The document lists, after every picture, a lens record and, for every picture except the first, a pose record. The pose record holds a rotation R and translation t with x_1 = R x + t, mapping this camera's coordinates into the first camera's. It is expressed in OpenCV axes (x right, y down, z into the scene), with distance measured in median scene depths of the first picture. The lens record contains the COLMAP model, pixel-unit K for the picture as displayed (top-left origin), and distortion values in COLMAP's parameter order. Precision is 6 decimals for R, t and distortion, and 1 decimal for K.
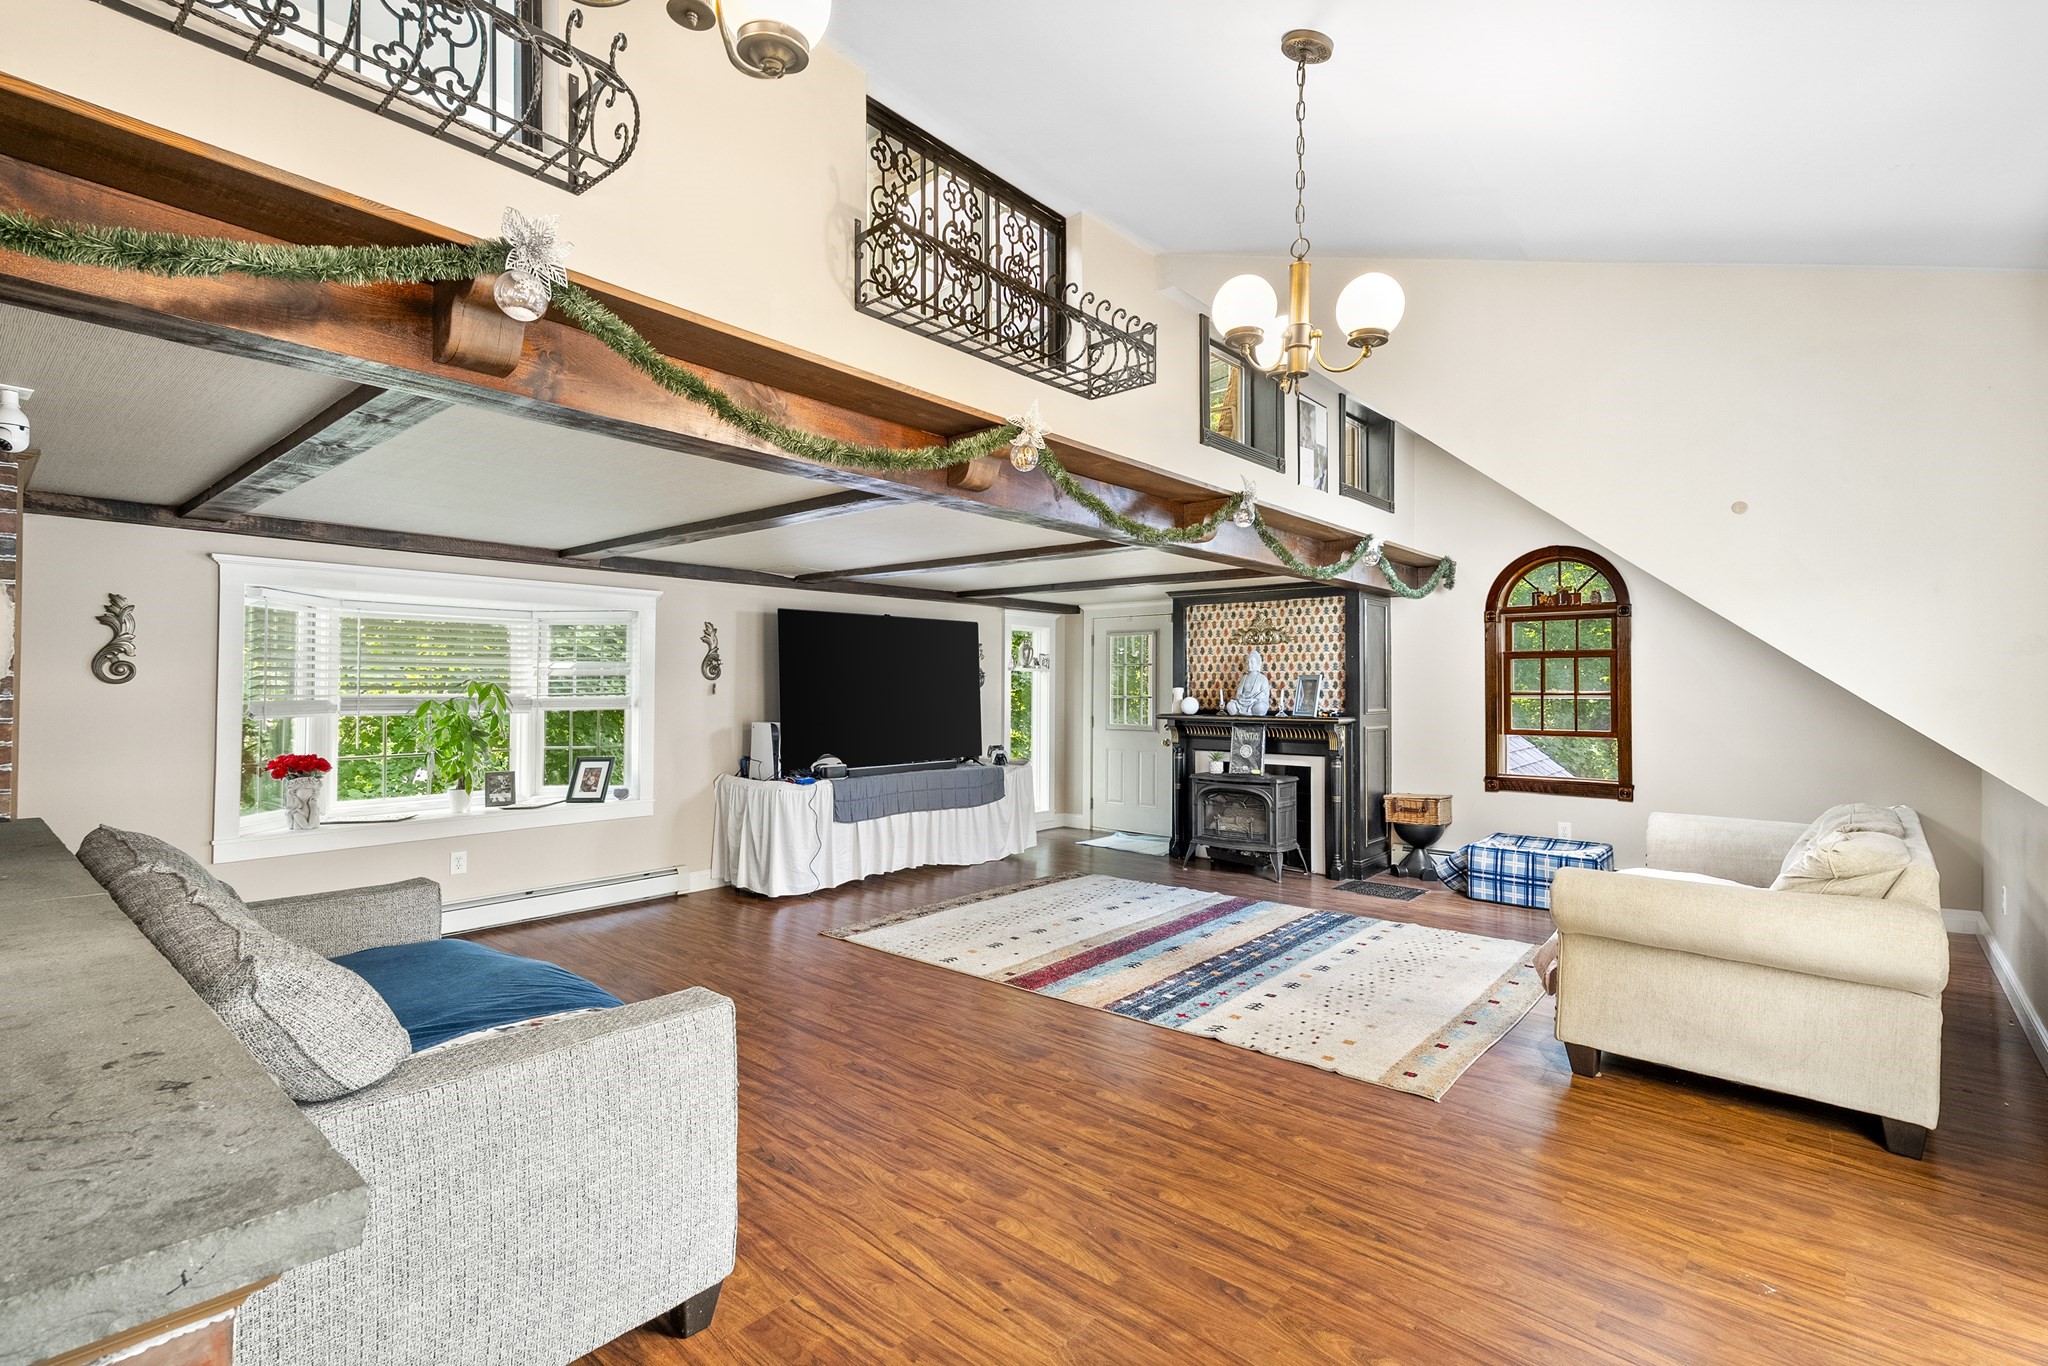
lens RADIAL K [[934.3, 0, 1025.3], [0, 934.3, 685.7], [0, 0, 1]] dist [0.020771, 0.000110]
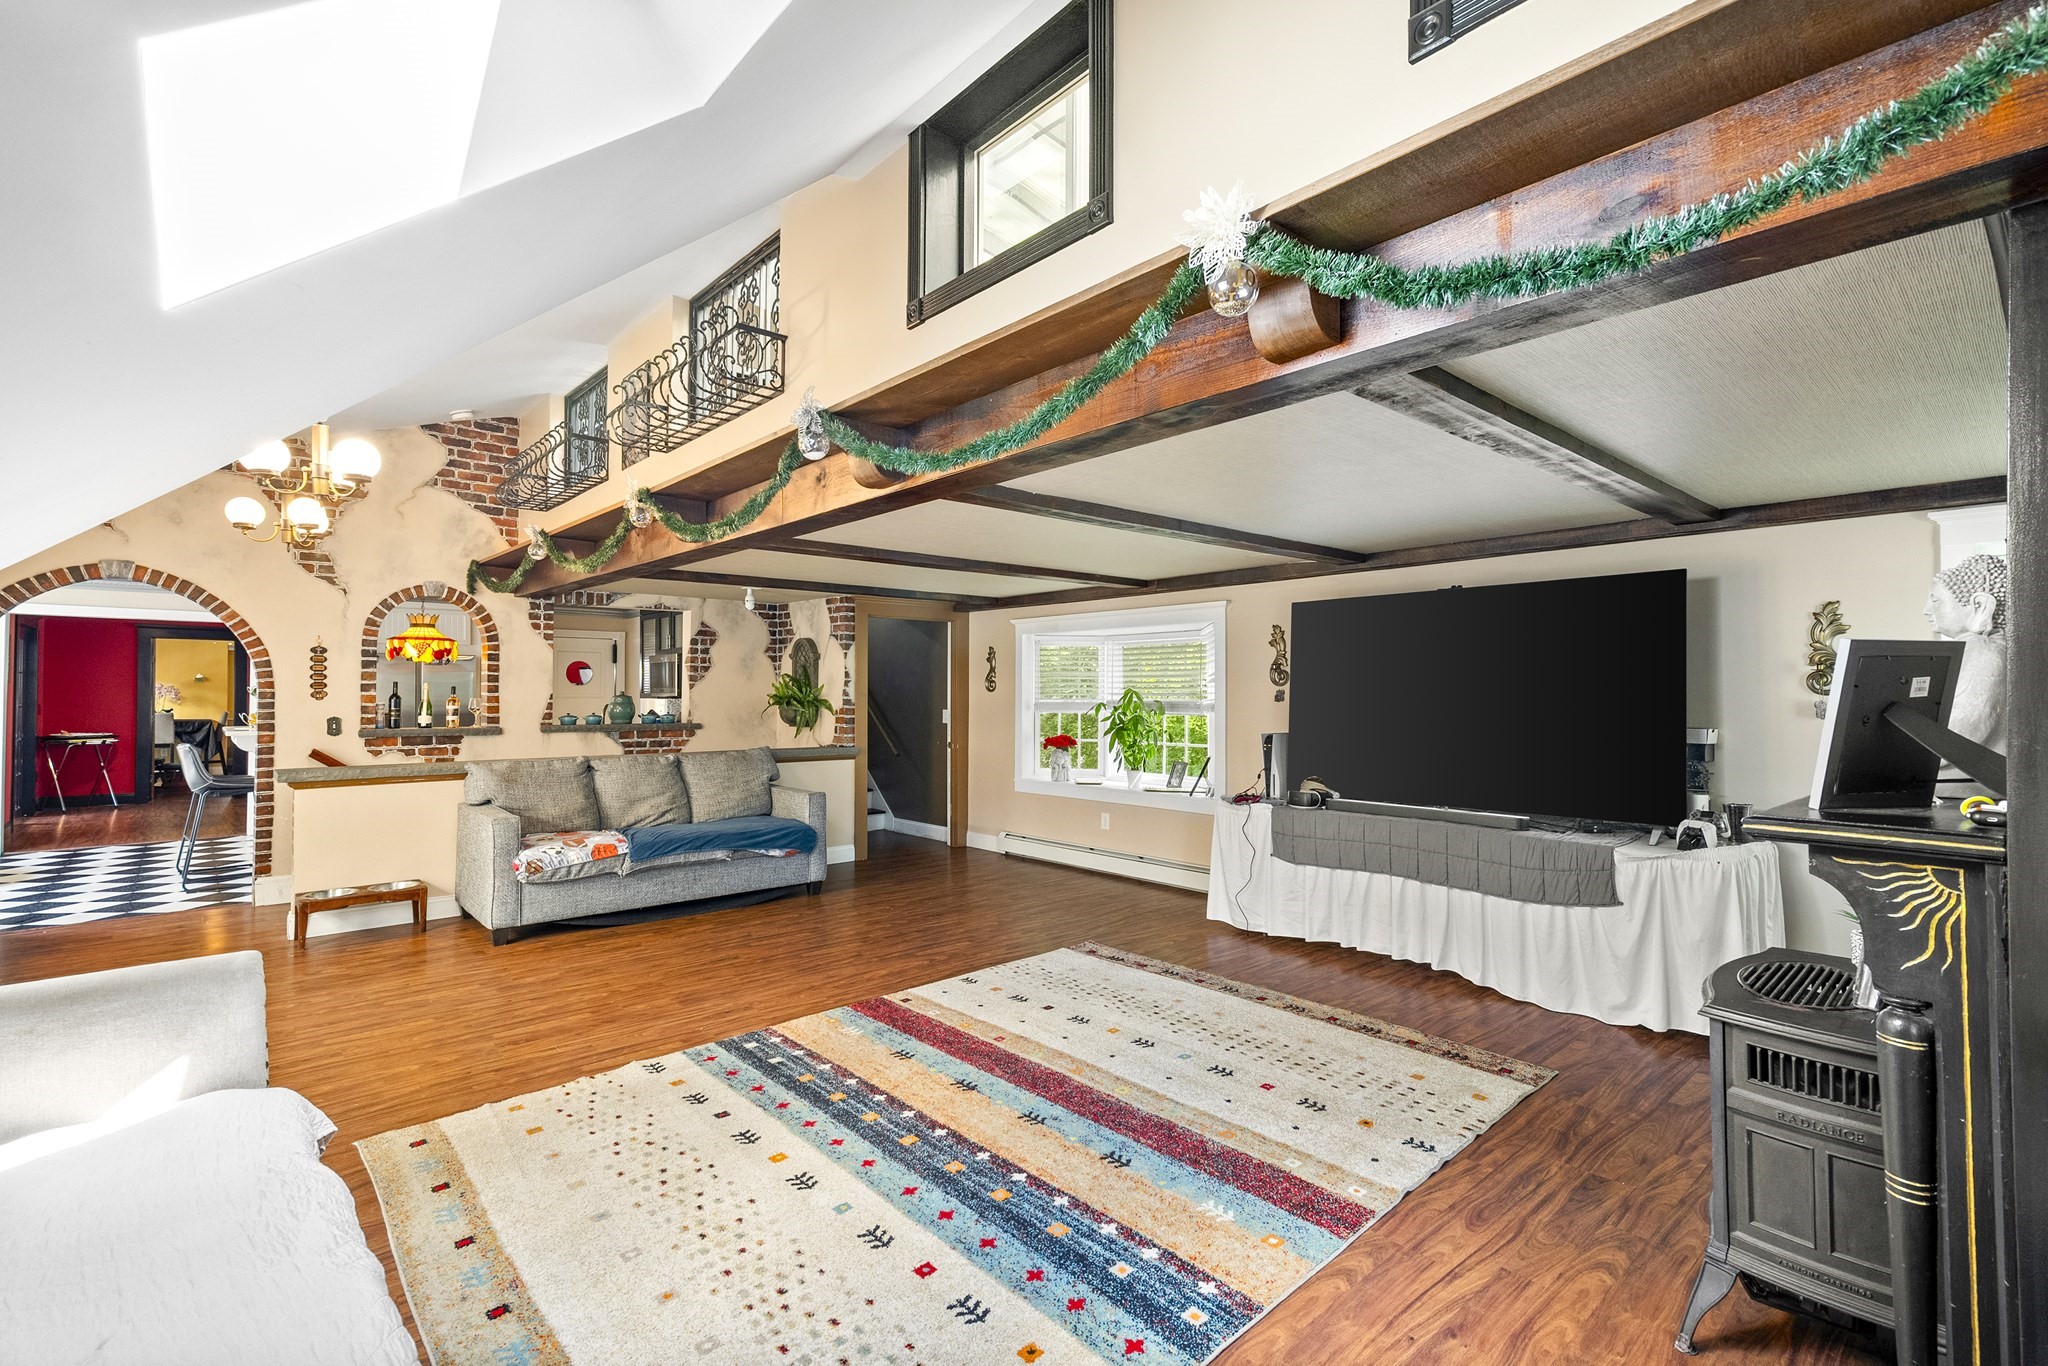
lens RADIAL K [[934.3, 0, 1025.3], [0, 934.3, 685.7], [0, 0, 1]] dist [0.020771, 0.000110]
pose [[-0.129343, -0.010376, -0.991546, 0.946775], [-0.002794, 0.999945, -0.010099, 0.006618], [0.991596, 0.001464, -0.129365, 1.315953]]
